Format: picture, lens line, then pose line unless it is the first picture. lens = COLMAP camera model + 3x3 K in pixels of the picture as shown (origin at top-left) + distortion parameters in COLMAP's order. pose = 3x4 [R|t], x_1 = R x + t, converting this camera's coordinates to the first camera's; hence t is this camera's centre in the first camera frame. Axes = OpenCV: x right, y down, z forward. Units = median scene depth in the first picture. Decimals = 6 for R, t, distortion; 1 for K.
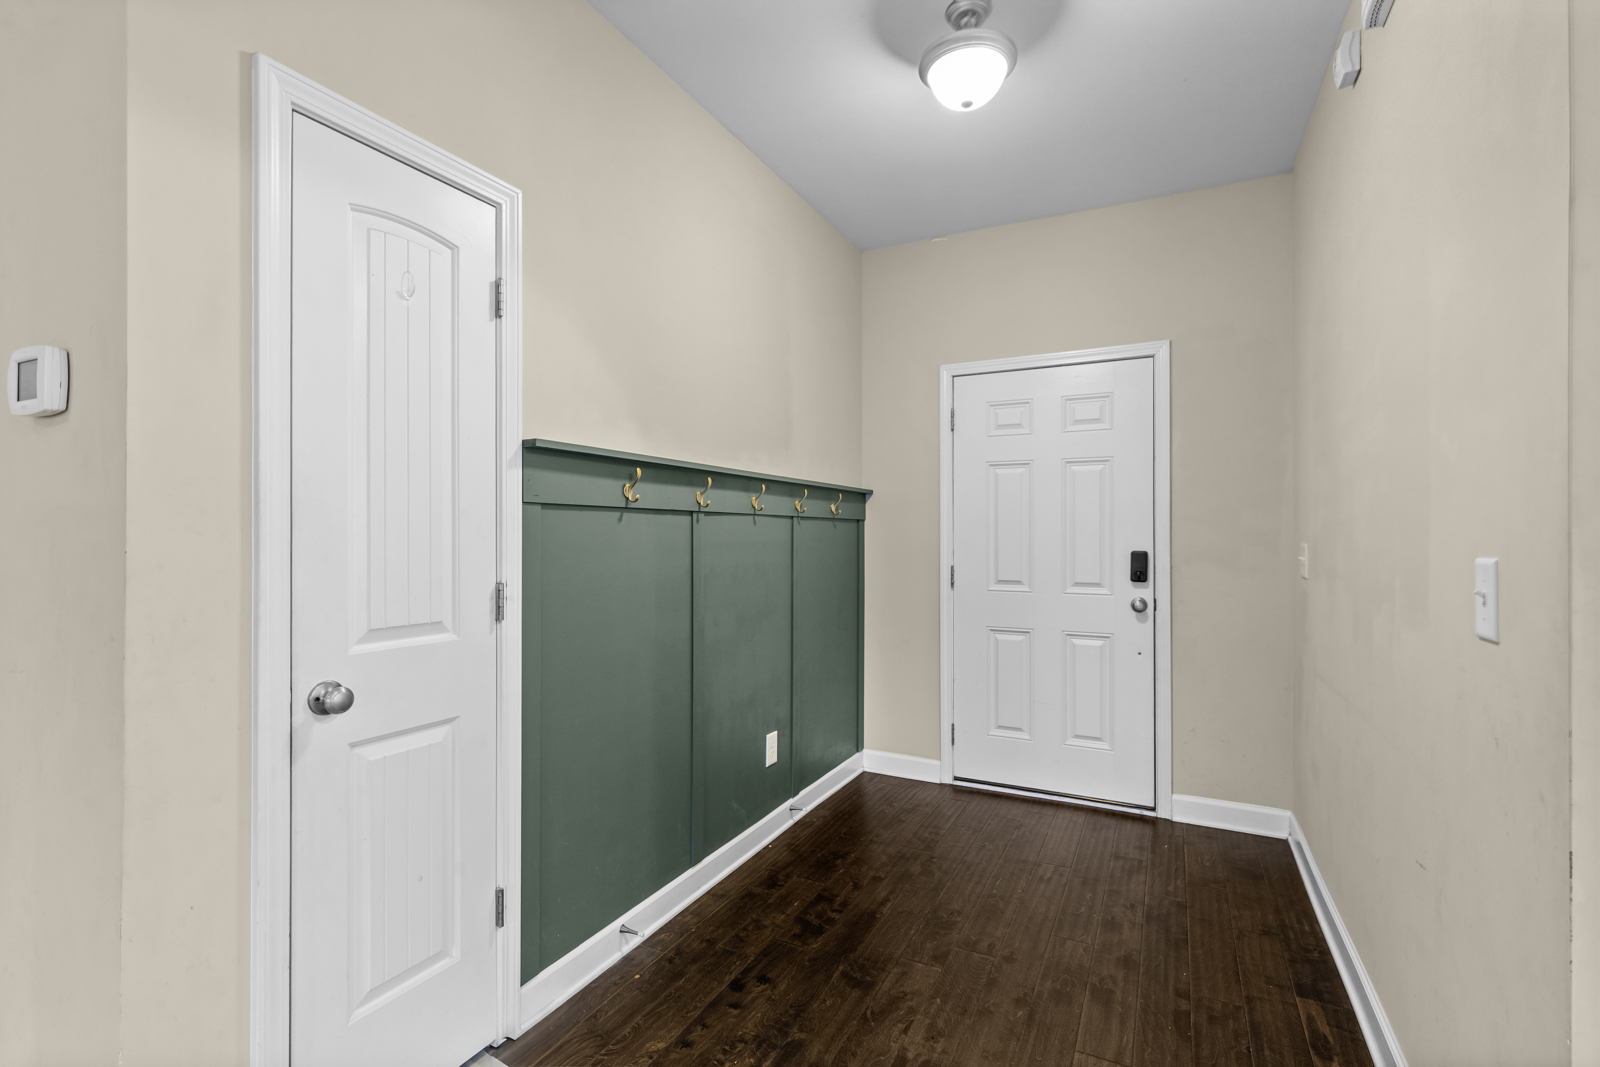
lens RADIAL K [[728.6, 0, 800.0], [0, 728.6, 533.5], [0, 0, 1]] dist [0.022738, -0.012580]
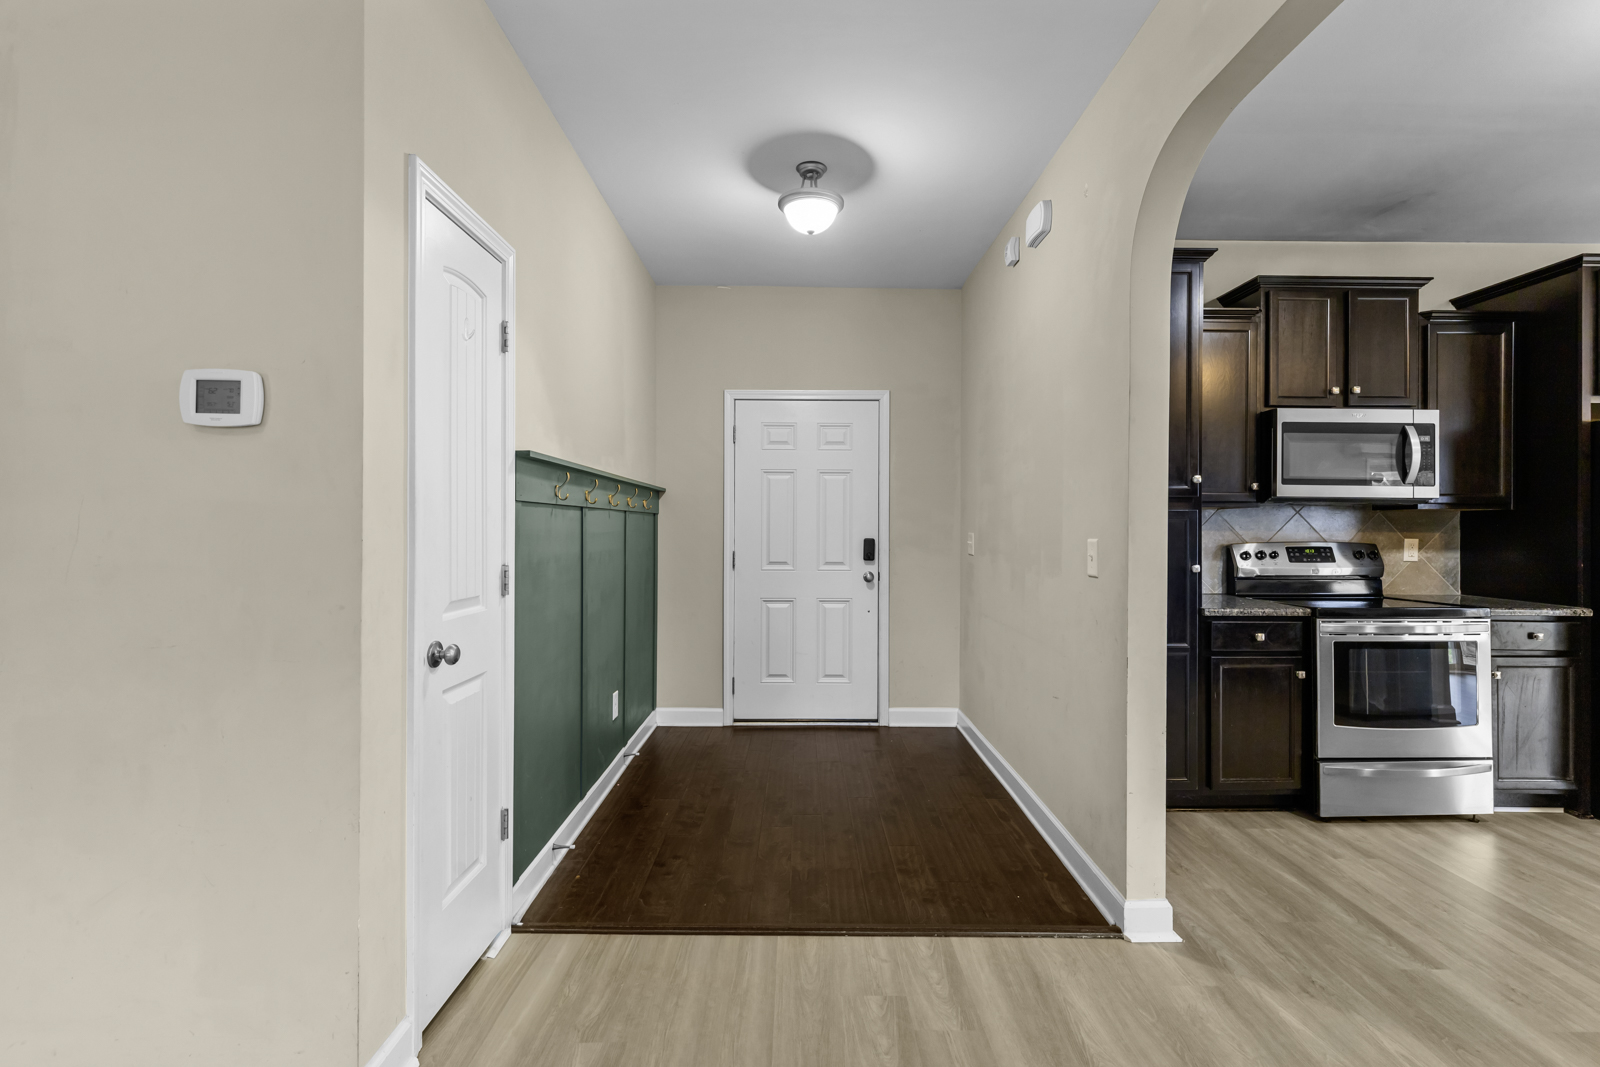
lens RADIAL K [[727.8, 0, 802.9], [0, 727.8, 526.8], [0, 0, 1]] dist [0.000724, 0.000082]
pose [[0.890662, 0.002465, 0.454659, -0.291873], [-0.004493, 0.999984, 0.003381, -0.002377], [-0.454643, -0.005054, 0.890659, -0.188656]]
